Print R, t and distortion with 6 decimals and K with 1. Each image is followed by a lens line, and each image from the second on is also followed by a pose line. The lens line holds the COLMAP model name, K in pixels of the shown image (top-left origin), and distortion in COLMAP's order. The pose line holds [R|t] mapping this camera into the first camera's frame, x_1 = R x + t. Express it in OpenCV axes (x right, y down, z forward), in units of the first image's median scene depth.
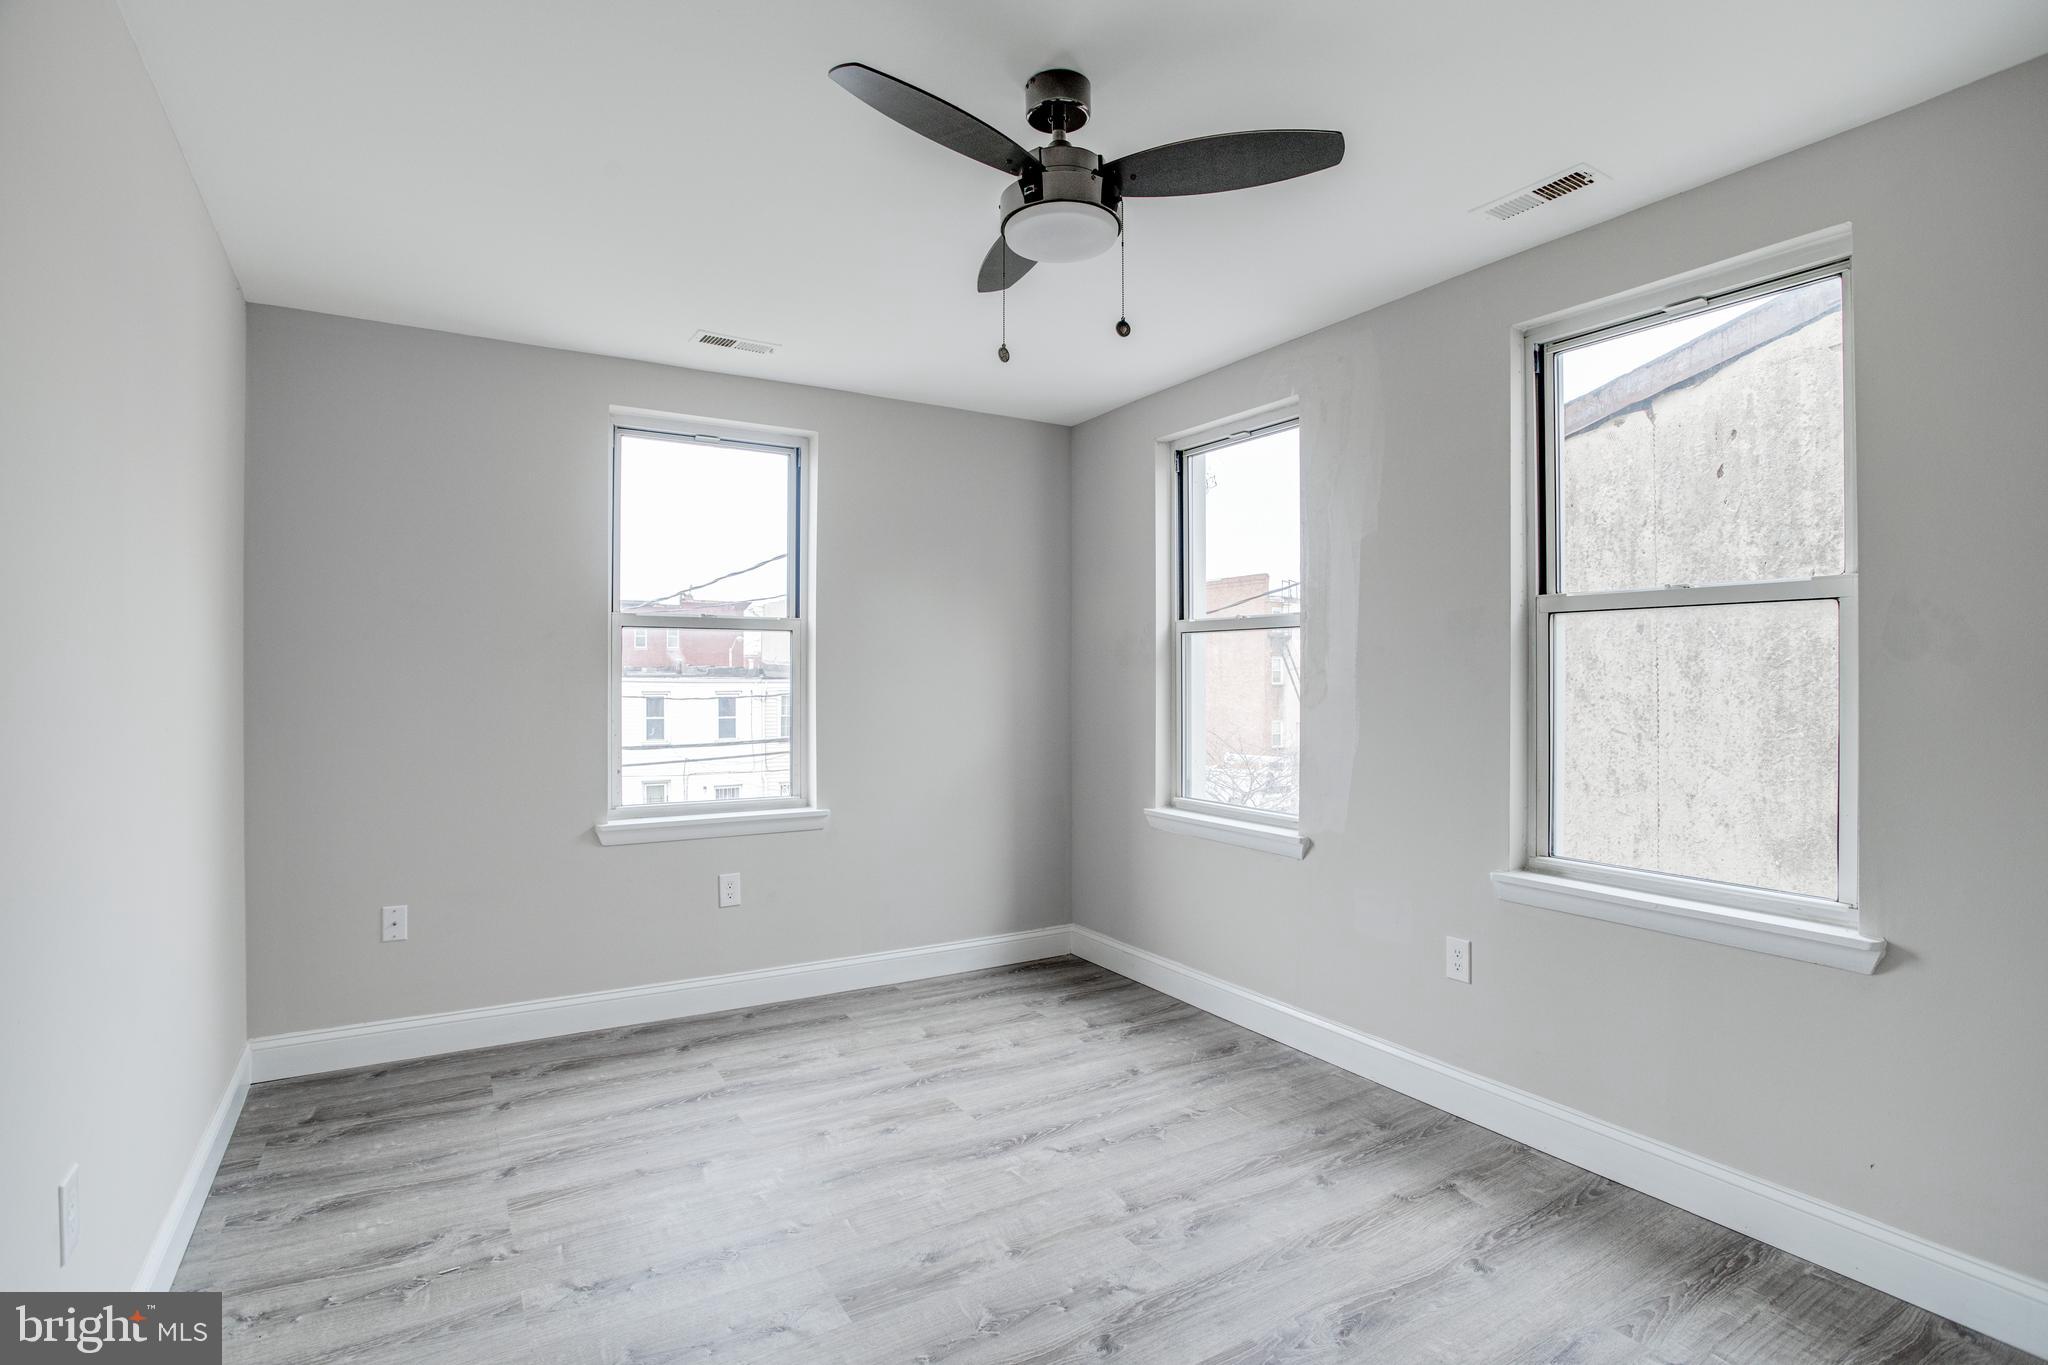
lens RADIAL K [[994.6, 0, 1024.0], [0, 994.6, 690.4], [0, 0, 1]] dist [-0.031181, 0.008616]
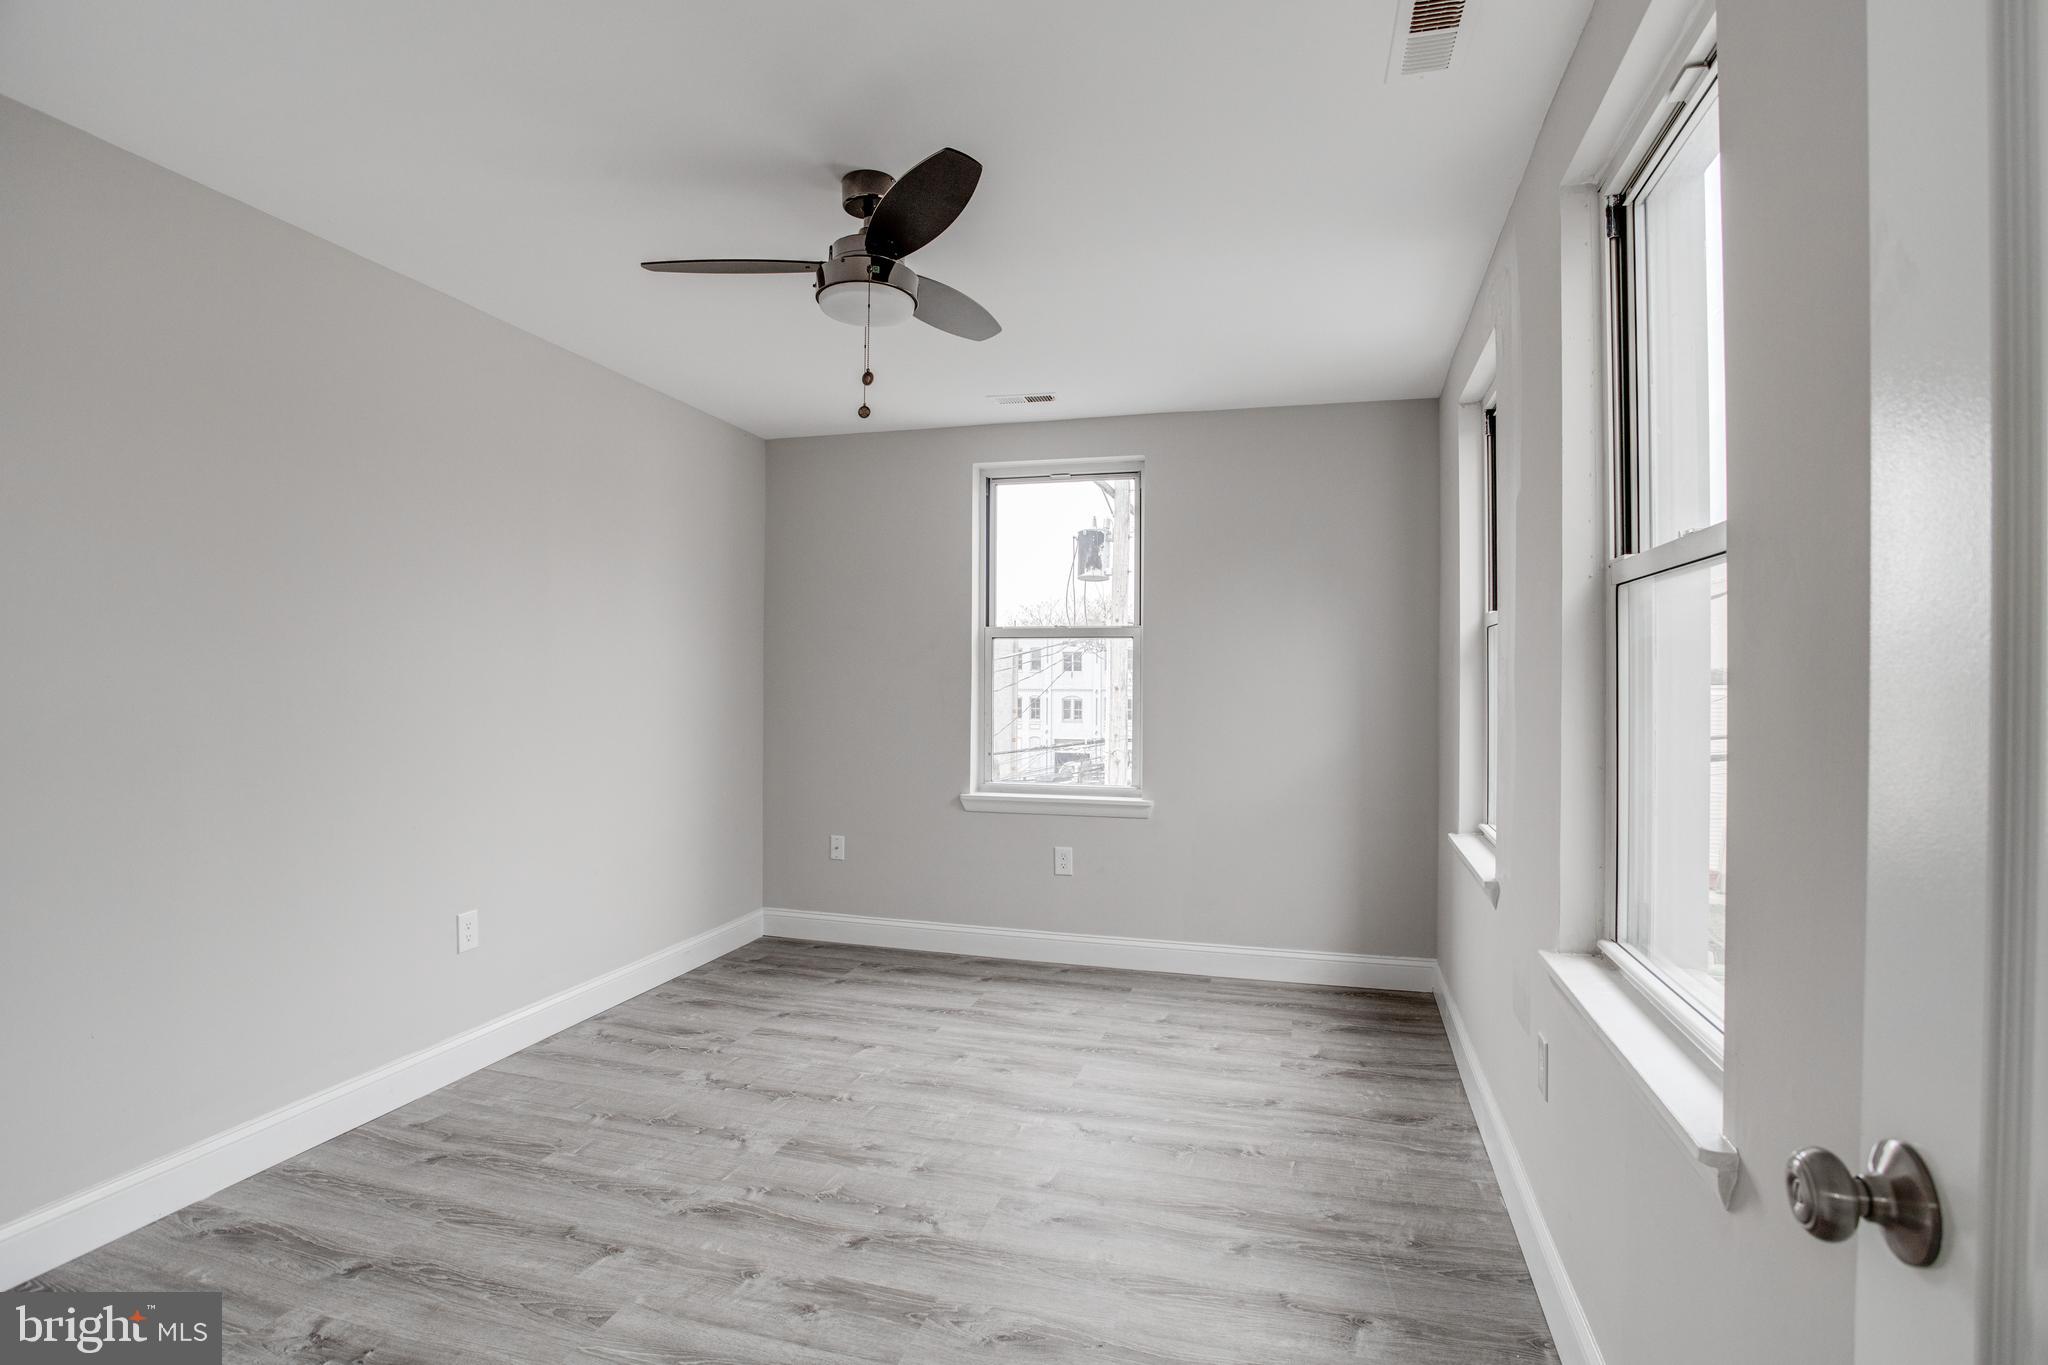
lens RADIAL K [[994.6, 0, 1006.5], [0, 994.6, 682.7], [0, 0, 1]] dist [-0.031181, 0.008616]
pose [[0.656928, -0.008727, -0.753902, 0.641368], [-0.000081, 0.999932, -0.011645, 0.005547], [0.753953, 0.007711, 0.656883, 0.208217]]
